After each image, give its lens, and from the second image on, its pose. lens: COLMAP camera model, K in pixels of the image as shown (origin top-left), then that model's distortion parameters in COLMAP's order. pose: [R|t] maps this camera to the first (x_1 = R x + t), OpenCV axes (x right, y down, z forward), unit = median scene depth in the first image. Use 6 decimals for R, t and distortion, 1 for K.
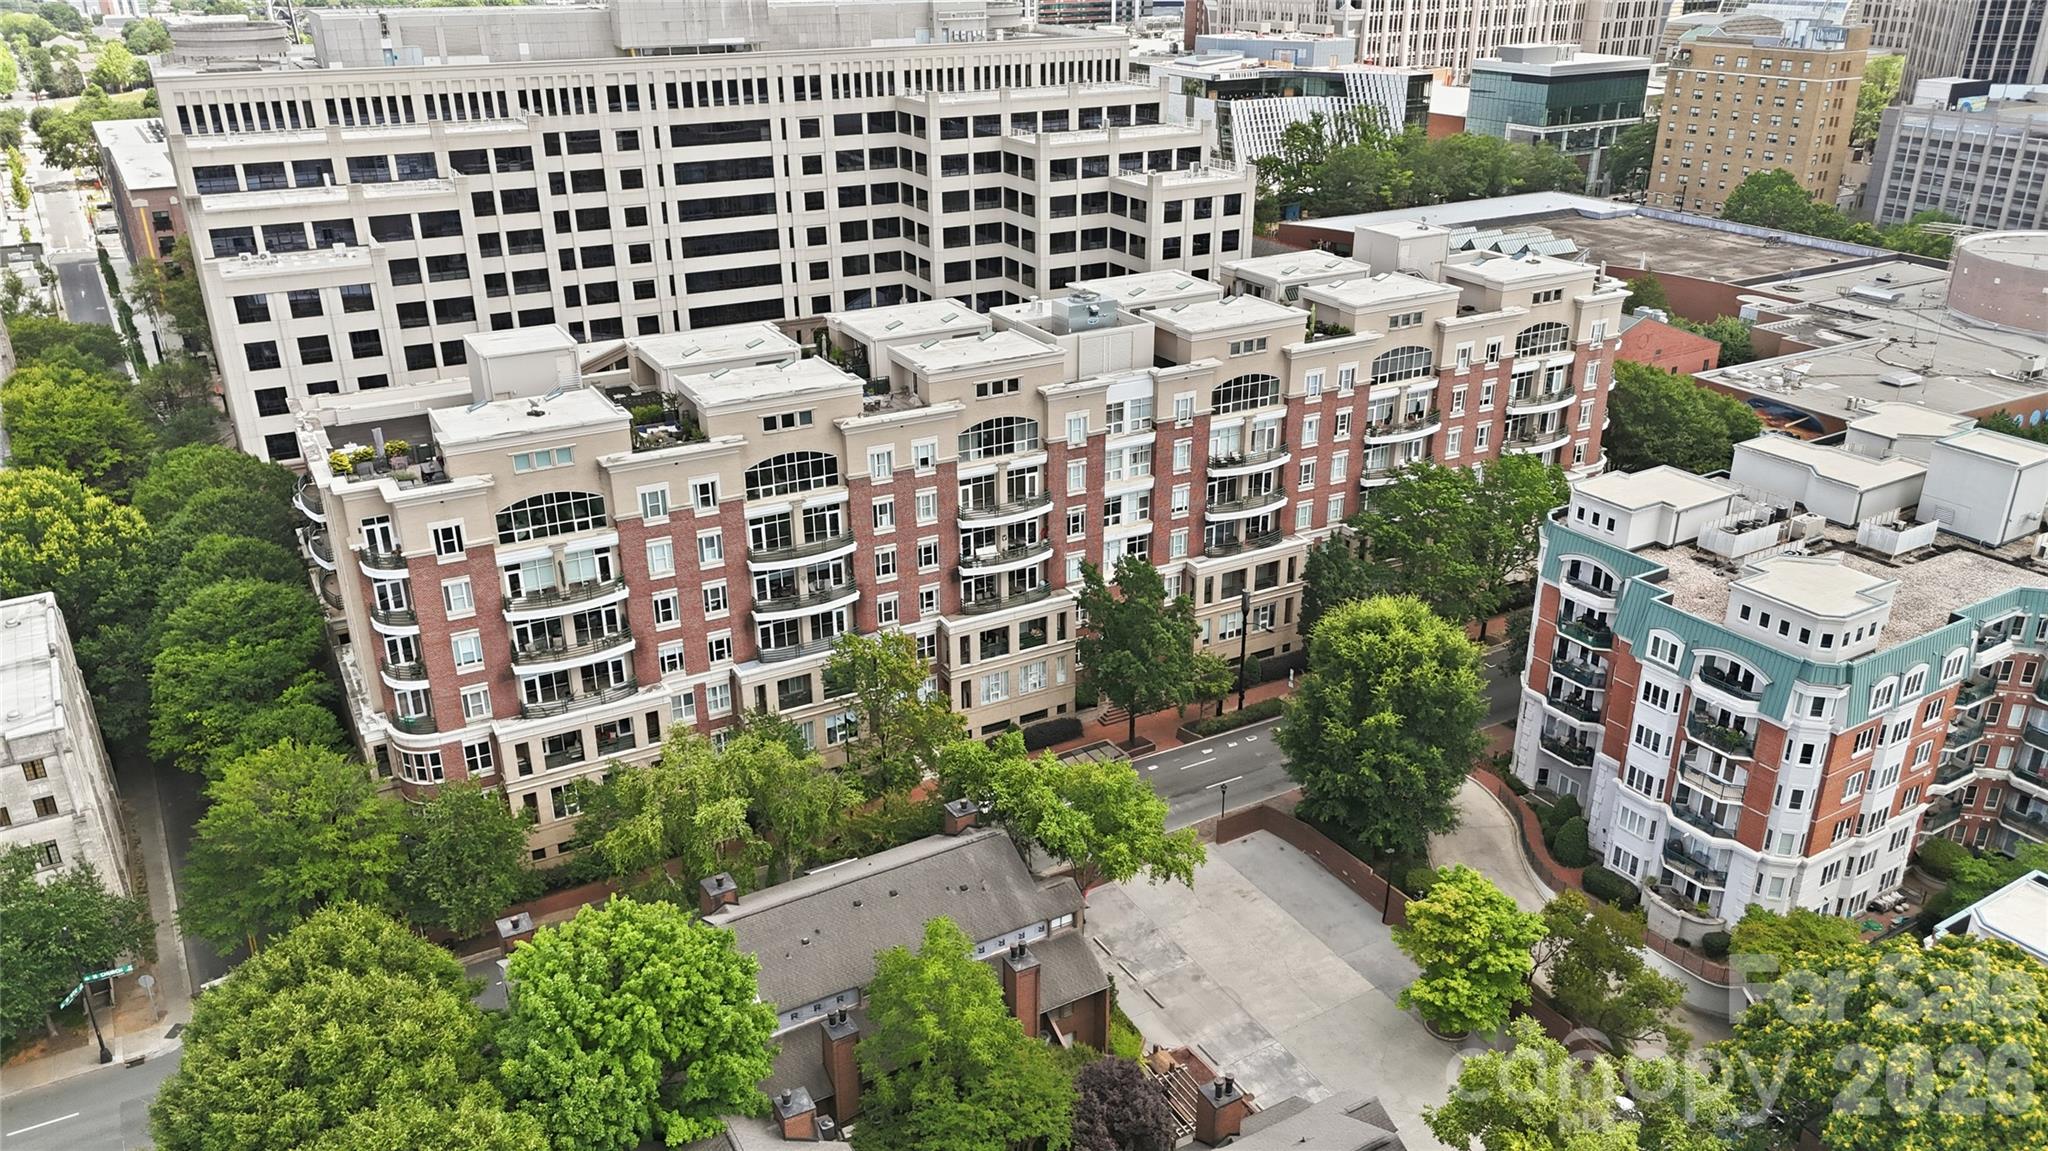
lens RADIAL K [[1491.5, 0, 1024.0], [0, 1491.5, 575.5], [0, 0, 1]] dist [0.052819, -0.046799]
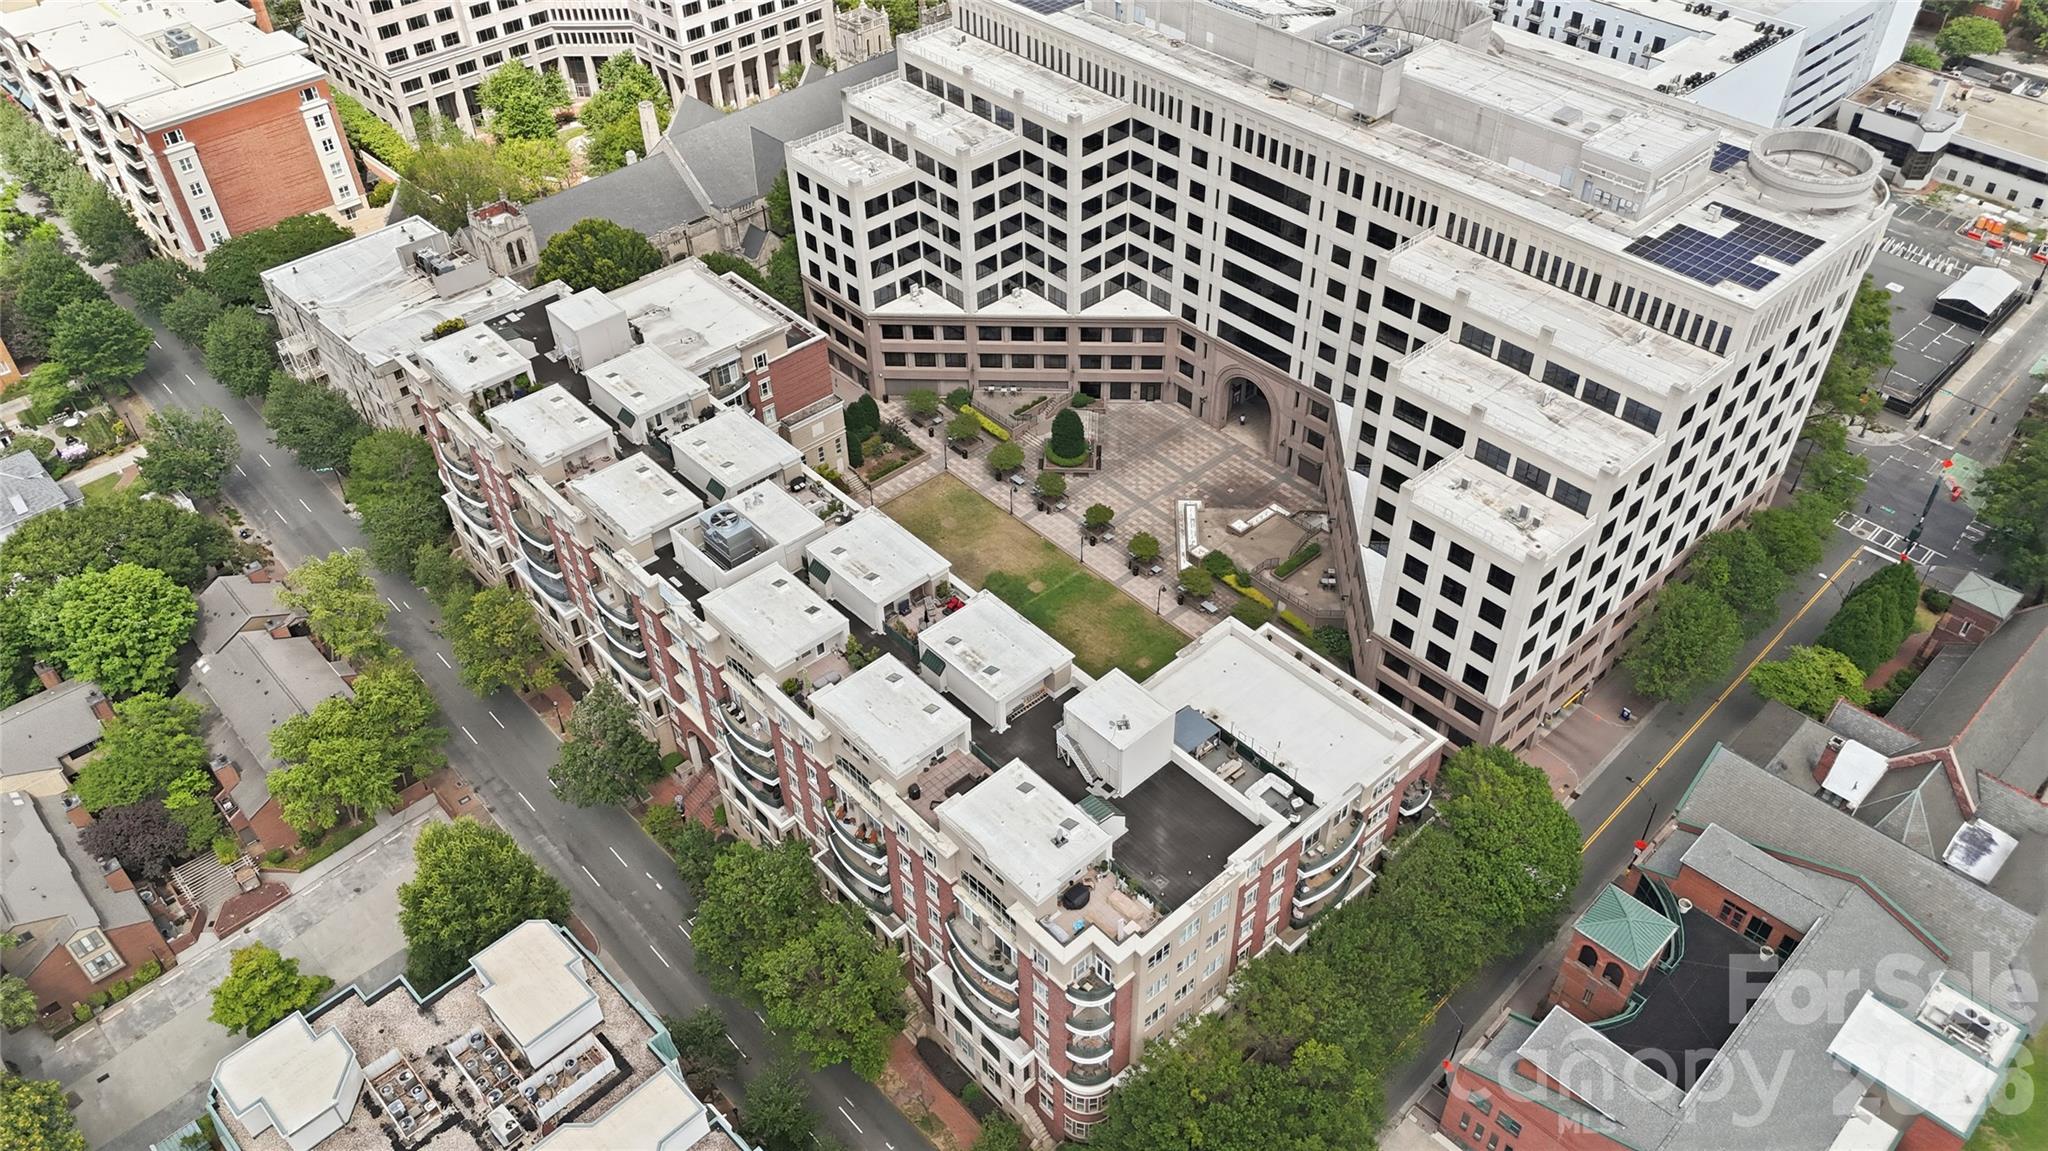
lens RADIAL K [[1491.5, 0, 1024.0], [0, 1491.5, 575.5], [0, 0, 1]] dist [0.052819, -0.046799]
pose [[0.220885, 0.645504, -0.731119, 0.984905], [-0.376573, 0.747949, 0.546594, -0.886948], [0.899668, 0.154585, 0.408290, 0.753358]]
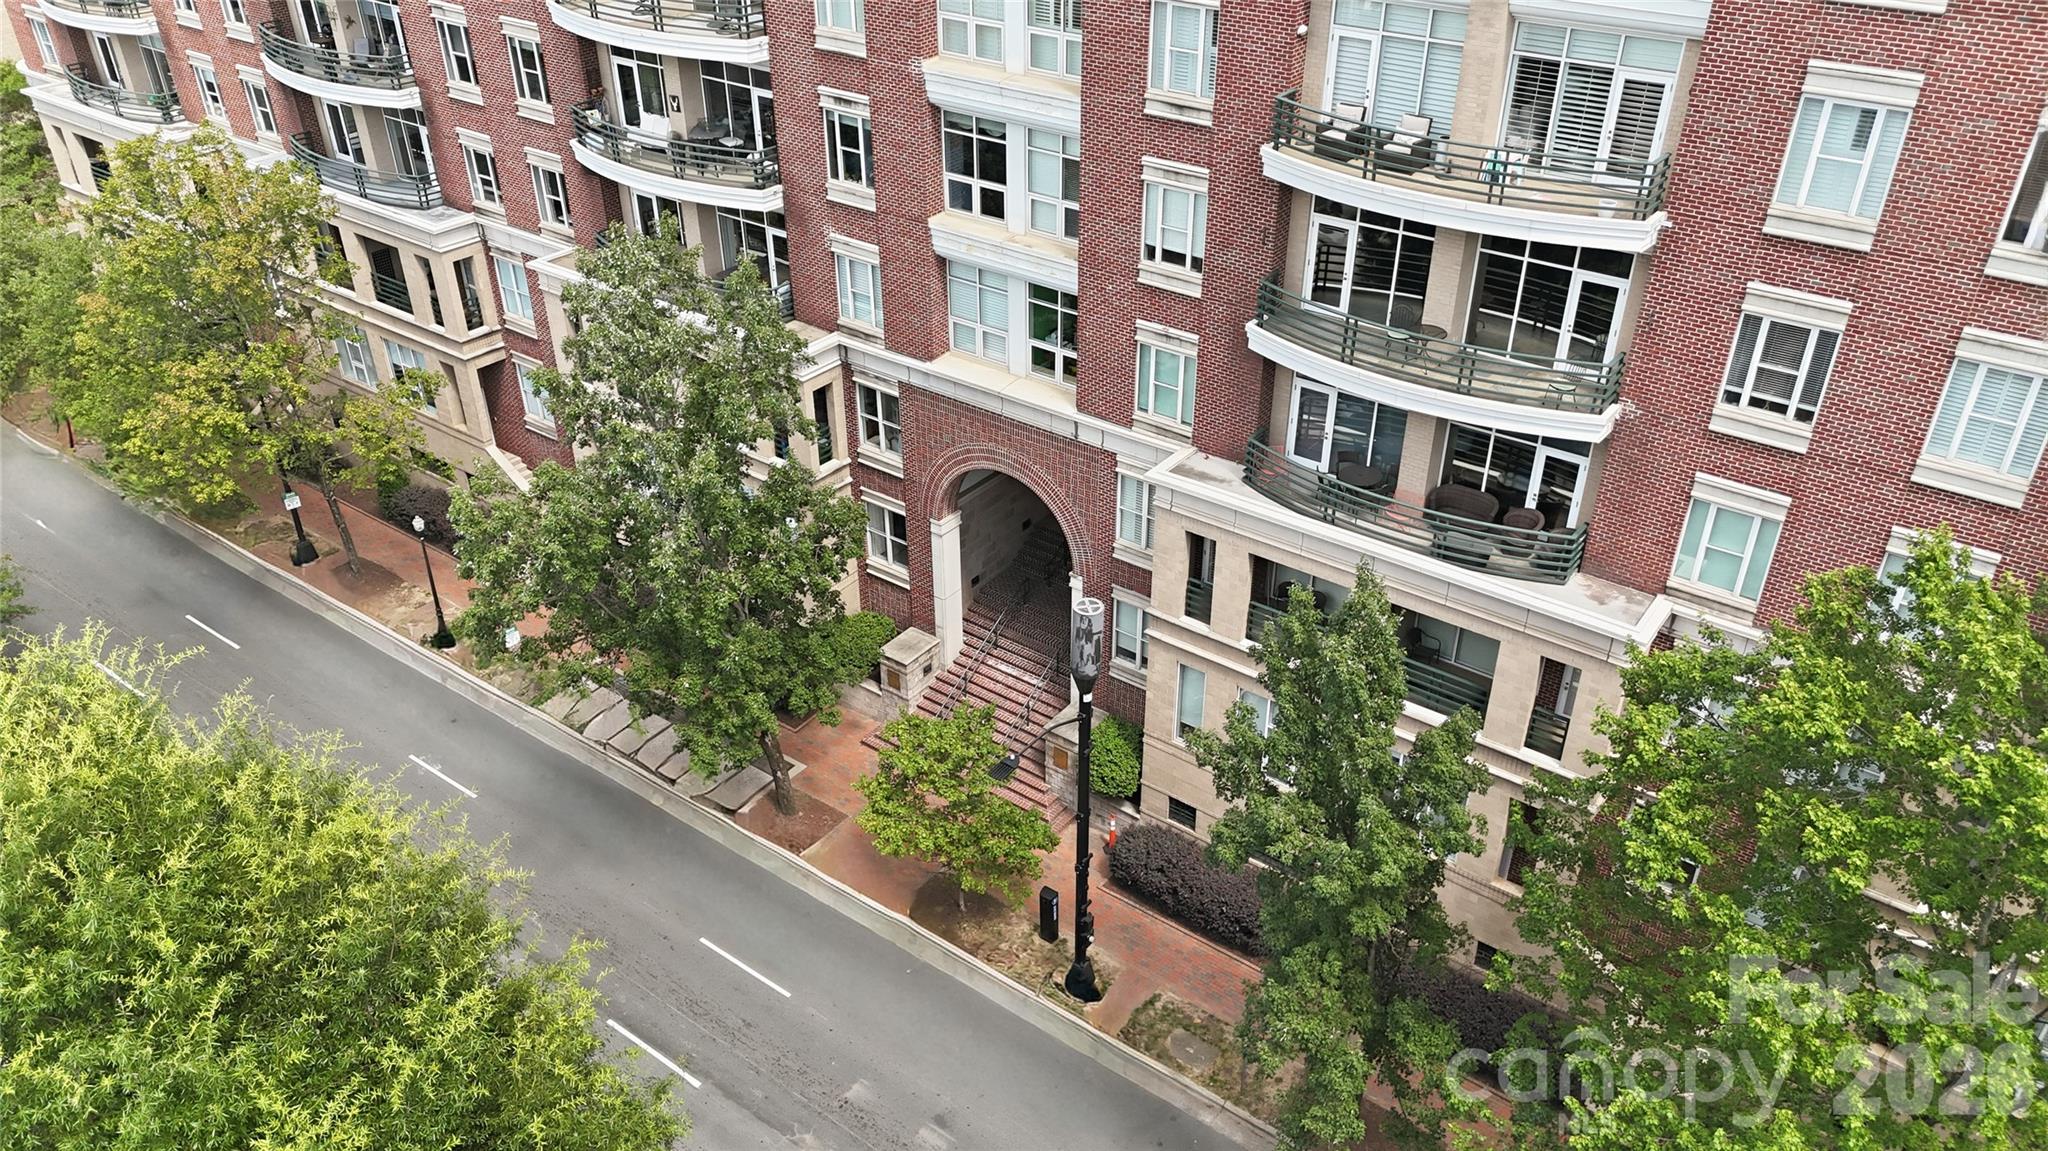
lens RADIAL K [[1491.5, 0, 1024.0], [0, 1491.5, 575.5], [0, 0, 1]] dist [0.052819, -0.046799]
pose [[0.401958, 0.500381, -0.766843, 0.342881], [-0.356128, 0.856973, 0.372519, -0.089274], [0.843565, 0.123358, 0.522667, 0.854776]]
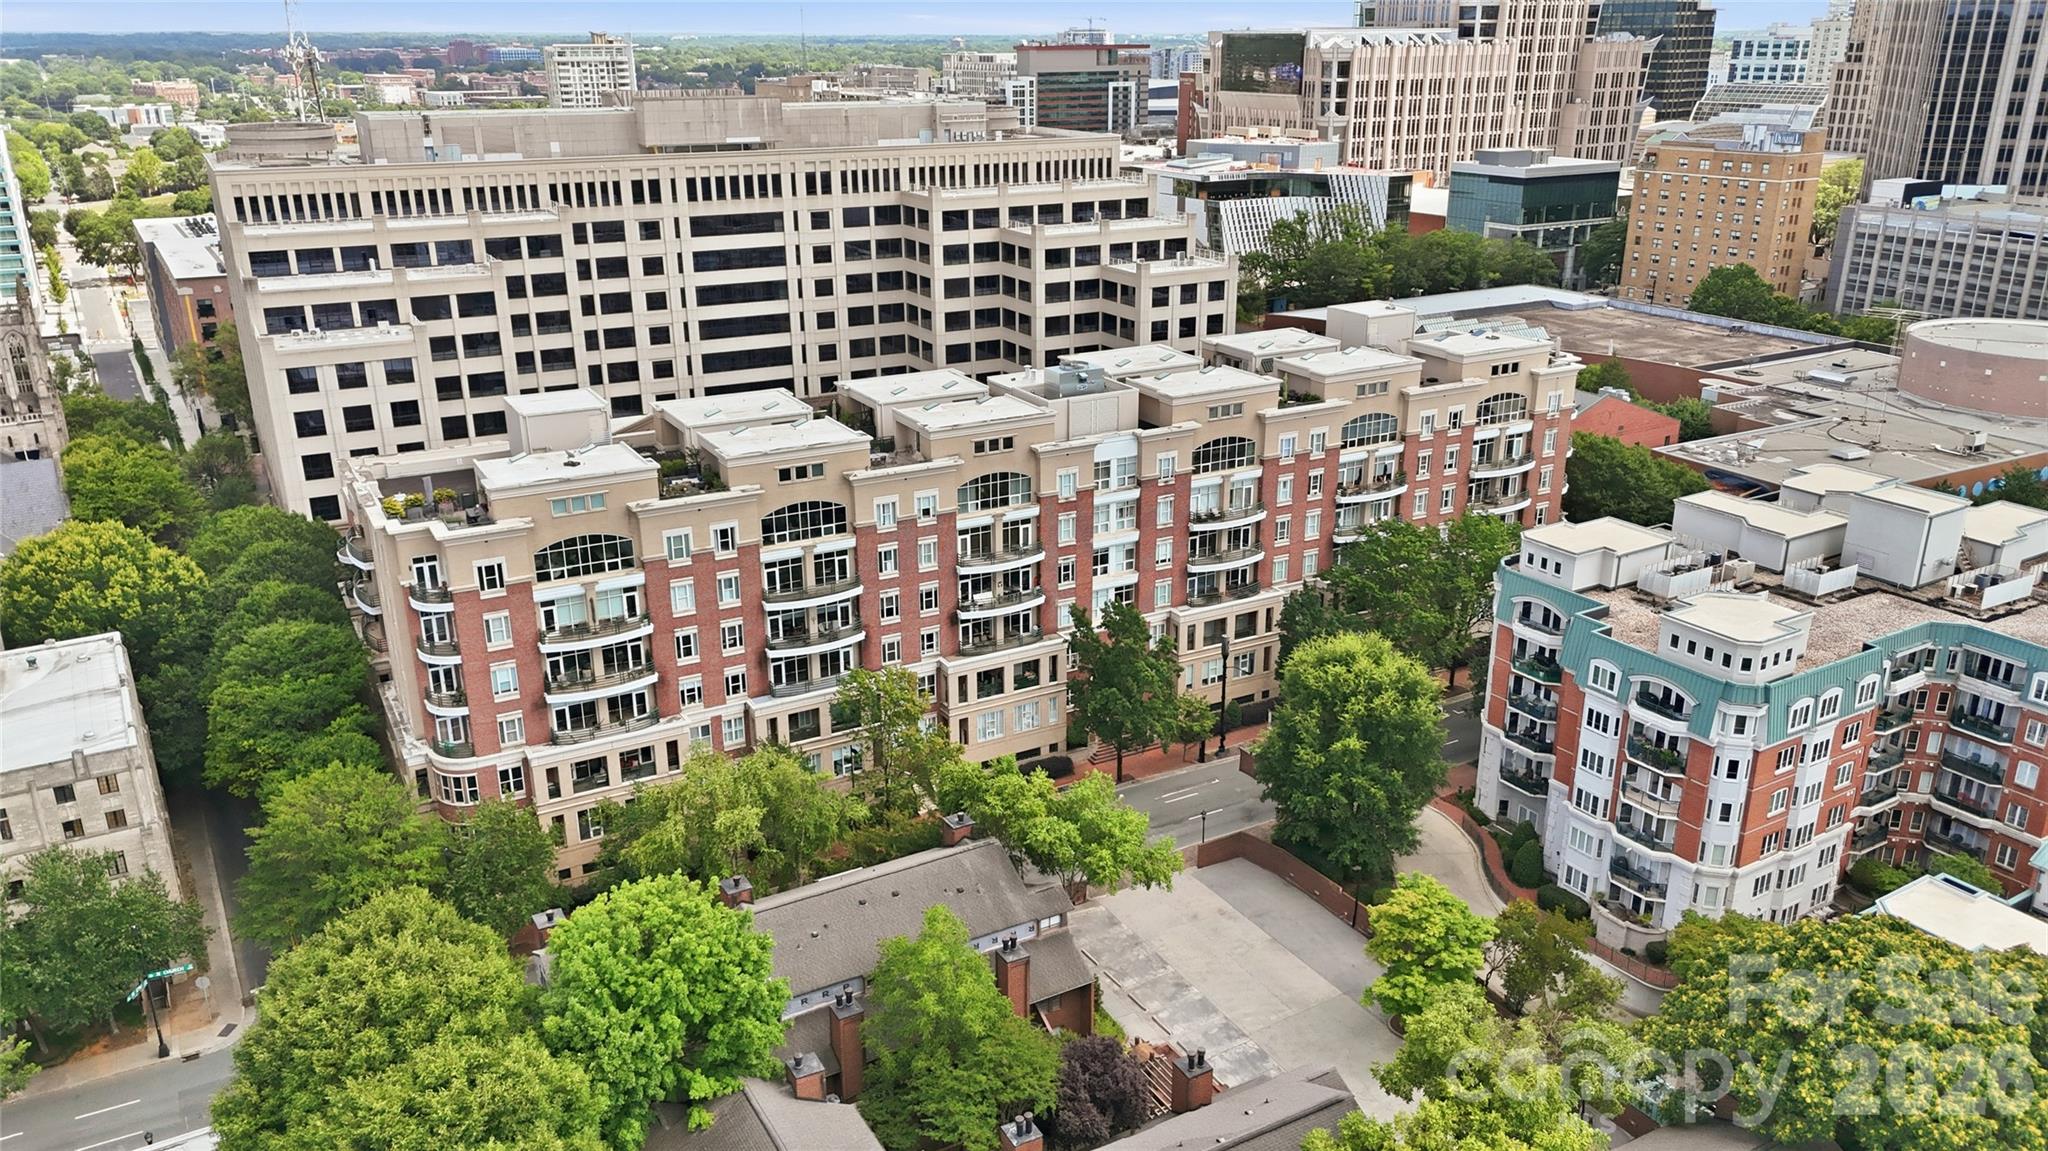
lens RADIAL K [[1491.5, 0, 1024.0], [0, 1491.5, 575.5], [0, 0, 1]] dist [0.052819, -0.046799]
pose [[1.000000, 0.000562, -0.000769, 0.004910], [-0.000612, 0.997842, -0.065656, 0.037179], [0.000730, 0.065657, 0.997842, -0.072298]]
